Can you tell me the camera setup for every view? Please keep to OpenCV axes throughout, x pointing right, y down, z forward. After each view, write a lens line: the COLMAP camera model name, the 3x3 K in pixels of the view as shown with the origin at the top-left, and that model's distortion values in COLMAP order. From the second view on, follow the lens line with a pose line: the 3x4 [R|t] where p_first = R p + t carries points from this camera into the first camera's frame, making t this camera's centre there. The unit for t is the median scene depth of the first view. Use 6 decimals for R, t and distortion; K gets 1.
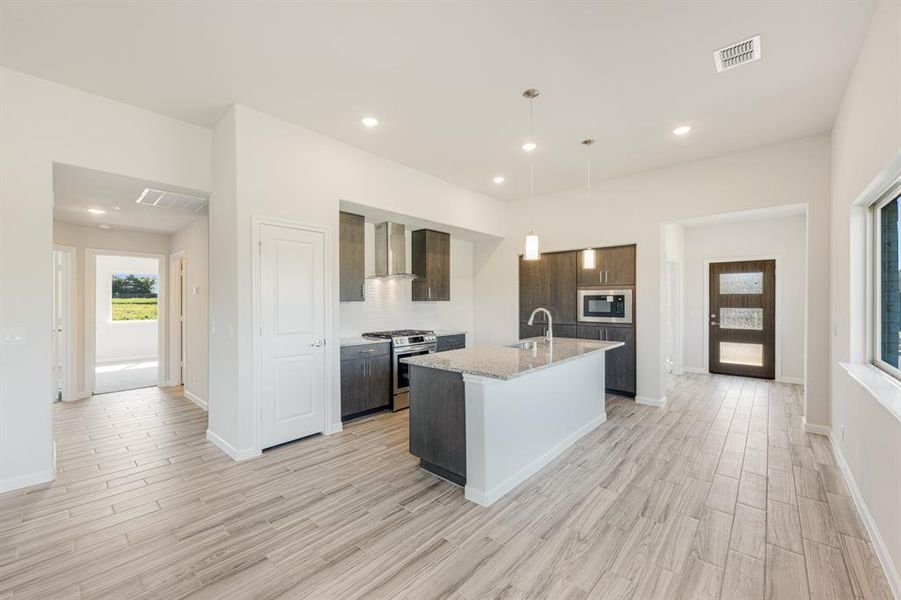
lens RADIAL K [[363.8, 0, 447.7], [0, 363.8, 301.6], [0, 0, 1]] dist [-0.002529, 0.000140]
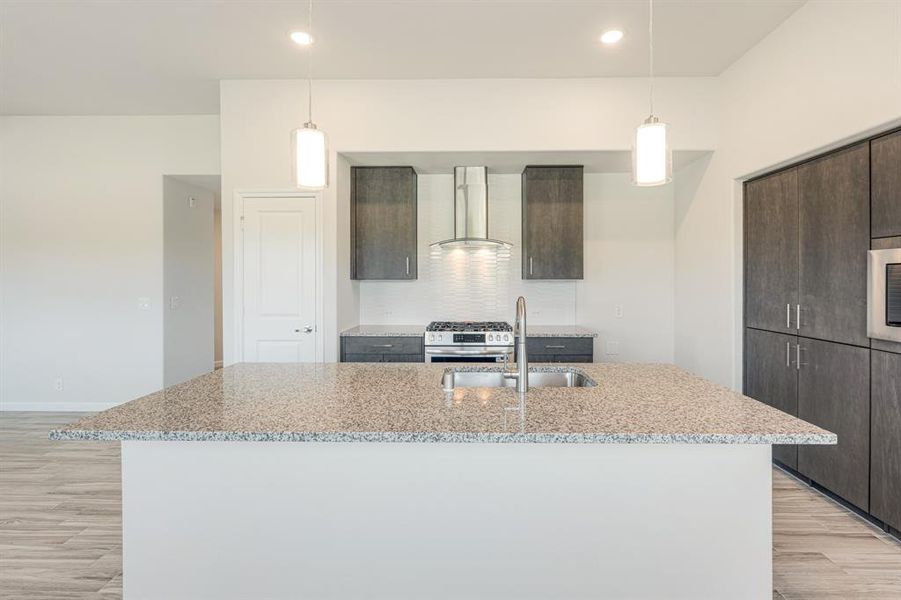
lens RADIAL K [[403.1, 0, 463.3], [0, 403.1, 281.8], [0, 0, 1]] dist [-0.001157, 0.000594]
pose [[0.653740, 0.007117, -0.756686, 0.483416], [-0.003143, 0.999973, 0.006690, -0.001580], [0.756713, -0.001995, 0.653745, 0.544957]]
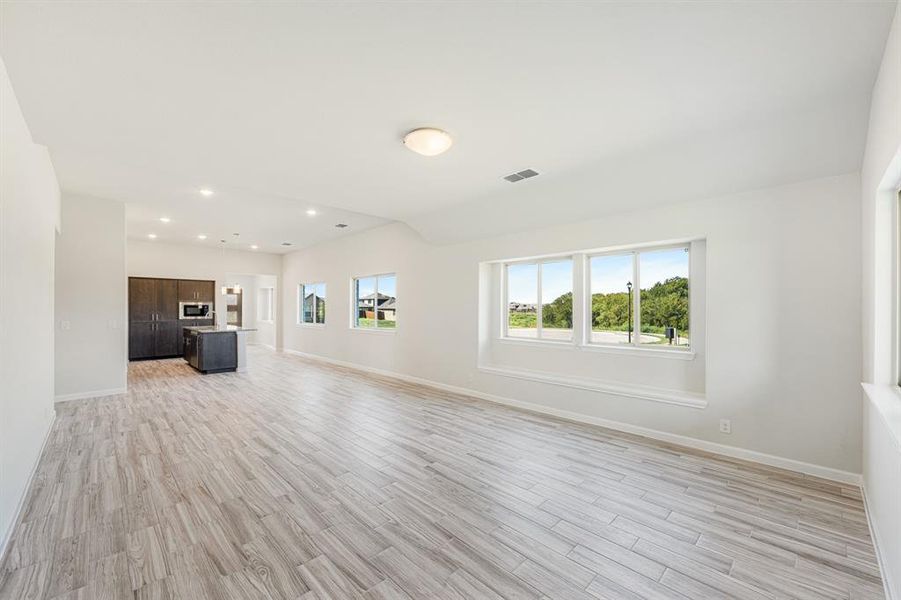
lens RADIAL K [[363.8, 0, 456.4], [0, 363.8, 313.0], [0, 0, 1]] dist [-0.002529, 0.000140]
pose [[0.062573, -0.012800, 0.997958, -1.640499], [0.002724, 0.999916, 0.012655, 0.004790], [-0.998037, 0.001927, 0.062602, -0.580341]]
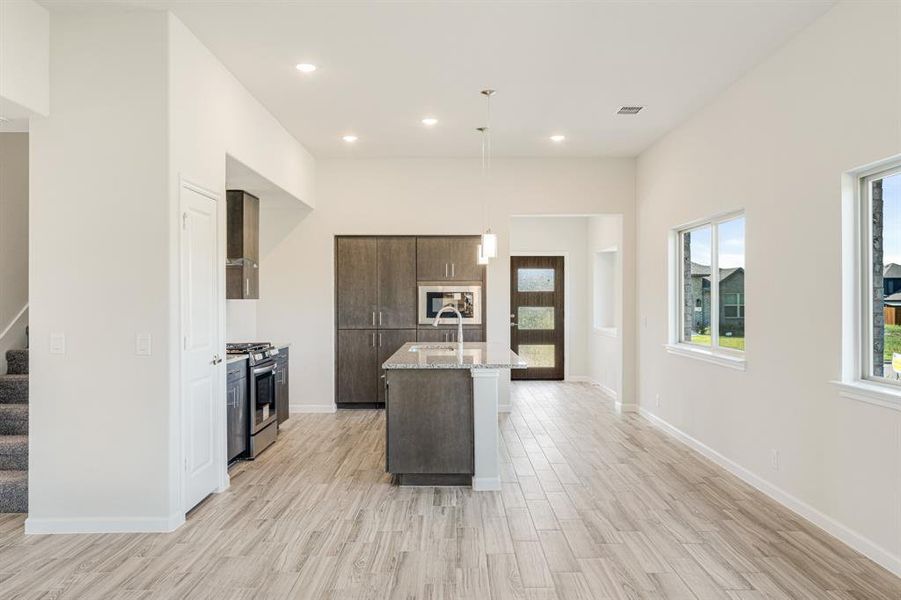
lens RADIAL K [[682.9, 0, 457.2], [0, 682.9, 298.4], [0, 0, 1]] dist [0.010477, 0.002141]
pose [[0.742727, 0.000176, 0.669594, -0.726248], [0.002715, 0.999991, -0.003274, 0.002934], [-0.669589, 0.004250, 0.742720, -0.224736]]
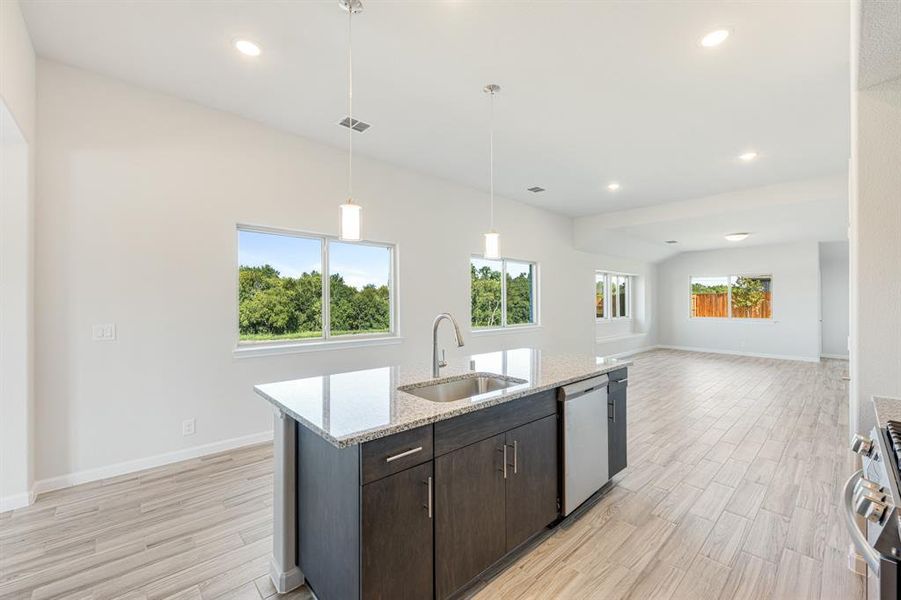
lens RADIAL K [[363.8, 0, 454.4], [0, 363.8, 296.4], [0, 0, 1]] dist [-0.002529, 0.000140]
pose [[-0.995354, -0.003056, 0.096237, 0.162355], [-0.003808, 0.999964, -0.007633, -0.002478], [-0.096210, -0.007964, -0.995329, 1.322054]]
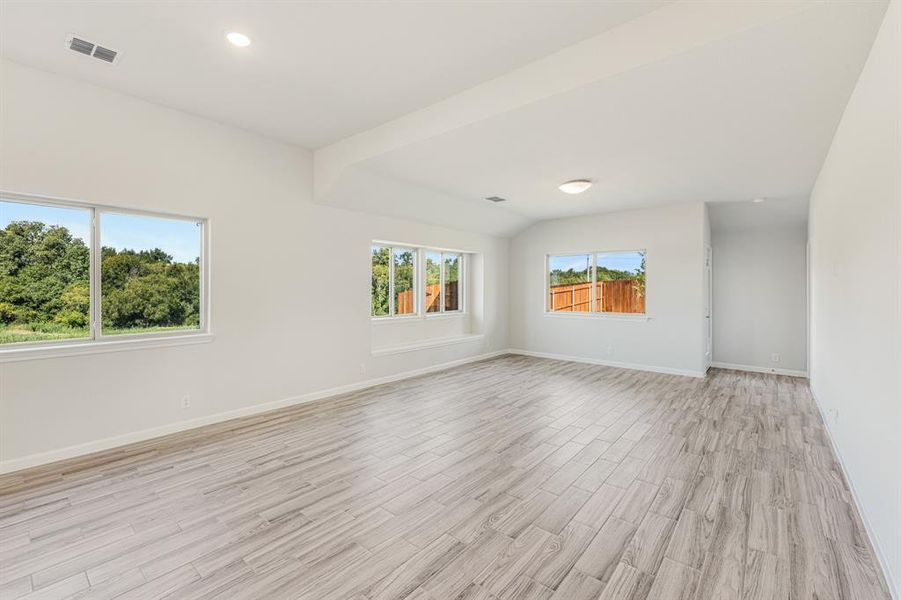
lens RADIAL K [[363.8, 0, 435.6], [0, 363.8, 290.2], [0, 0, 1]] dist [-0.002529, 0.000140]
pose [[-0.999826, -0.002577, 0.018463, -0.581090], [-0.002448, 0.999972, 0.007015, -0.000692], [-0.018480, 0.006968, -0.999805, 0.600808]]
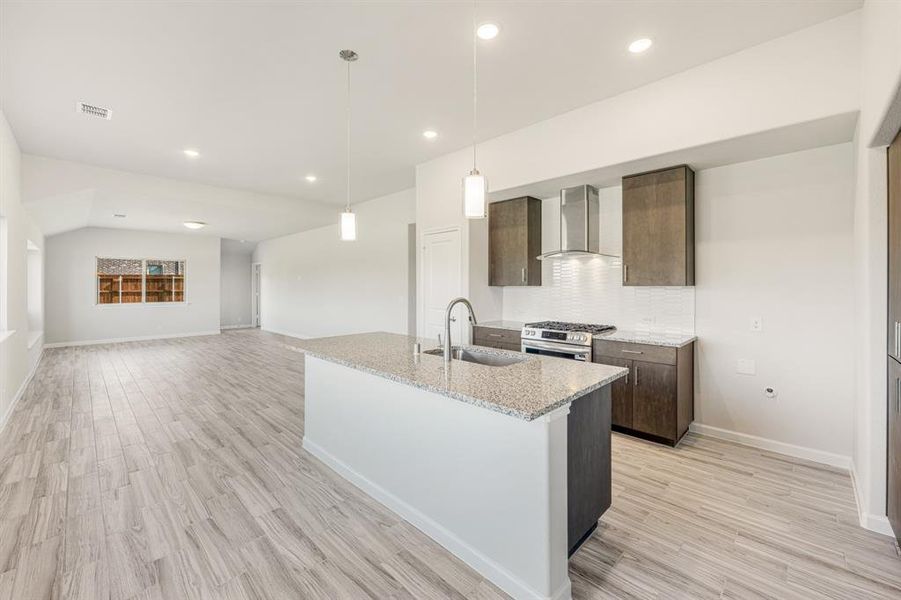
lens RADIAL K [[363.1, 0, 445.7], [0, 363.1, 283.3], [0, 0, 1]] dist [-0.000814, 0.000040]
pose [[-0.053930, -0.004481, -0.998535, 0.740907], [-0.002414, 0.999988, -0.004357, -0.002614], [0.998542, 0.002176, -0.053940, 0.856543]]
